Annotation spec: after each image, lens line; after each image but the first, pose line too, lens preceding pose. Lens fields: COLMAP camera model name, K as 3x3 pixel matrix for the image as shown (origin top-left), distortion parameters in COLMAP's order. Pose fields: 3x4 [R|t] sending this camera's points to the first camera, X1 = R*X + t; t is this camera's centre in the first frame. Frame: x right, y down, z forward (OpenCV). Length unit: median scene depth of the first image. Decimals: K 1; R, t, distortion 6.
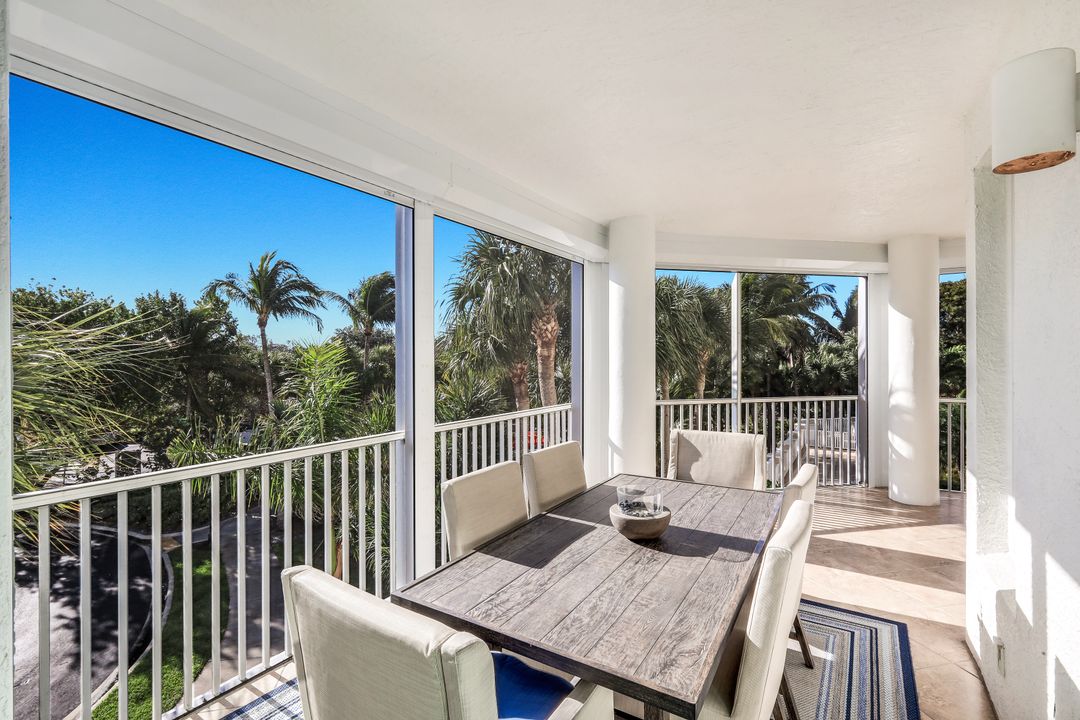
lens RADIAL K [[487.4, 0, 540.0], [0, 487.4, 360.0], [0, 0, 1]] dist [-0.002747, -0.000206]
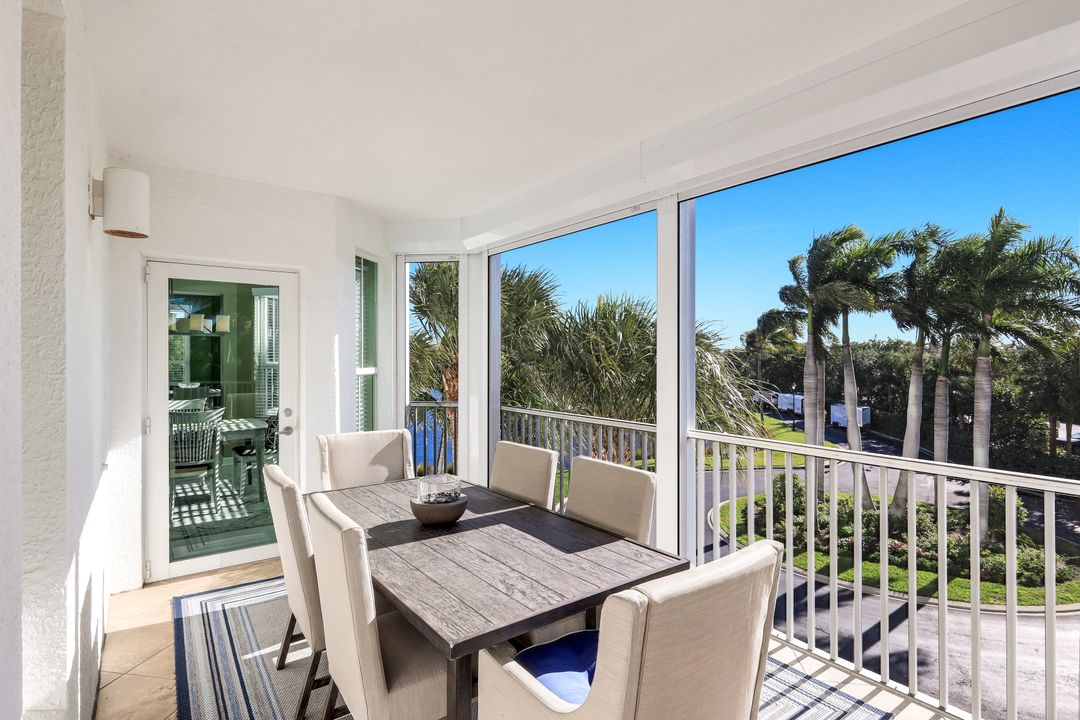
lens RADIAL K [[547.8, 0, 539.5], [0, 547.8, 355.0], [0, 0, 1]] dist [-0.001346, -0.000302]
pose [[-0.363715, -0.001162, -0.931510, 1.123652], [0.000296, 0.999999, -0.001363, -0.003428], [0.931510, -0.000771, -0.363714, 1.485180]]
